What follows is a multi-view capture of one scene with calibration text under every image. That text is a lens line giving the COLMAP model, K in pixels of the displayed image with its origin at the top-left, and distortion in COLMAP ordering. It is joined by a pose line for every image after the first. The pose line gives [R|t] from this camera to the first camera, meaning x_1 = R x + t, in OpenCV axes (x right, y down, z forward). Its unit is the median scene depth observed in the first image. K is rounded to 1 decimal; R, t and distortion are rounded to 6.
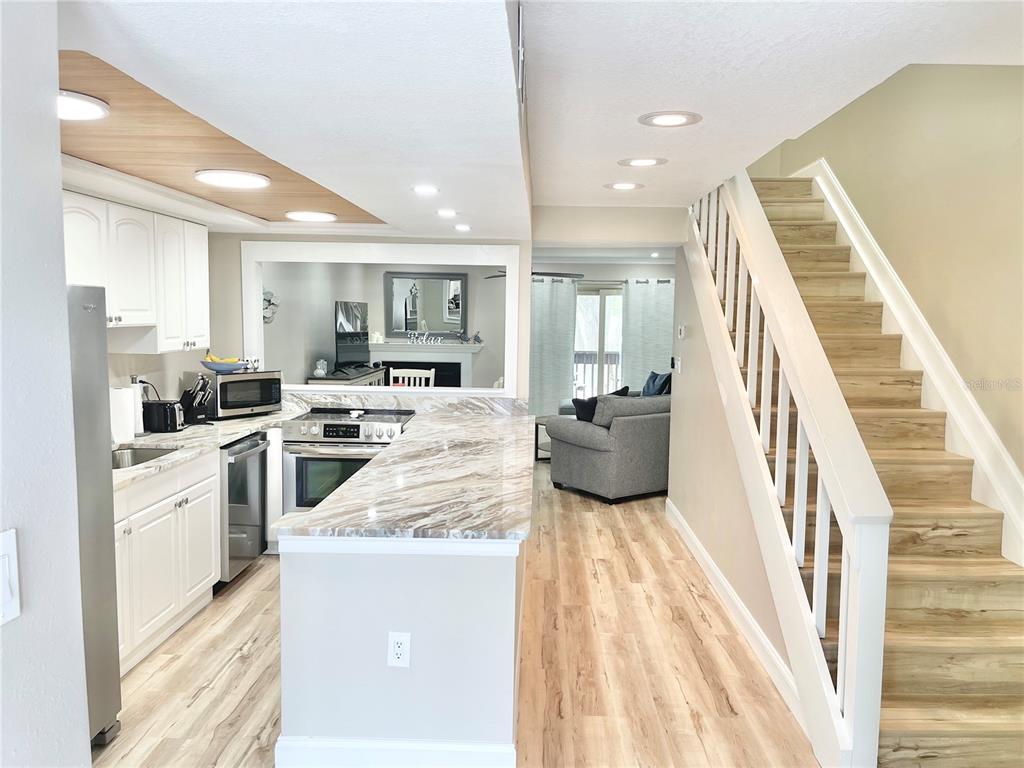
lens RADIAL K [[774.3, 0, 512.4], [0, 774.3, 388.2], [0, 0, 1]] dist [0.054479, -0.081439]
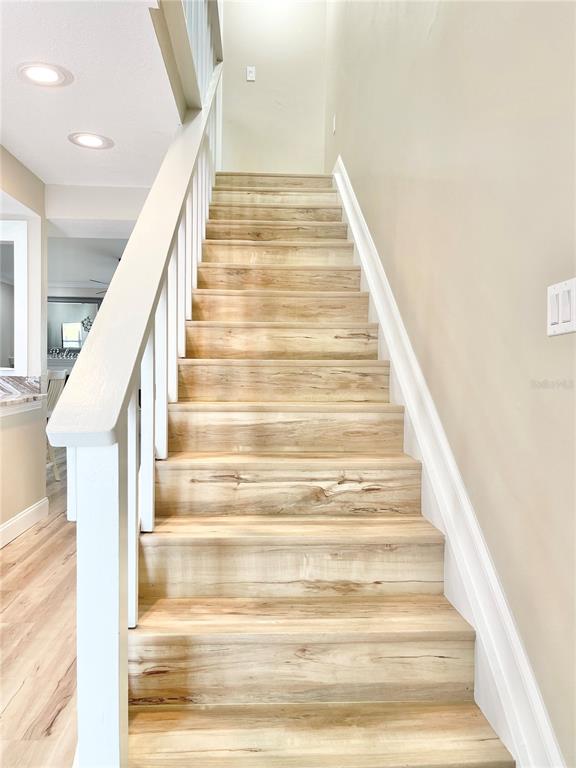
lens RADIAL K [[580.7, 0, 283.6], [0, 580.7, 385.1], [0, 0, 1]] dist [0.054479, -0.081439]
pose [[0.997107, 0.001288, 0.075999, 0.379008], [0.003758, 0.997798, -0.066214, 0.103090], [-0.075917, 0.066308, 0.994907, 0.337141]]
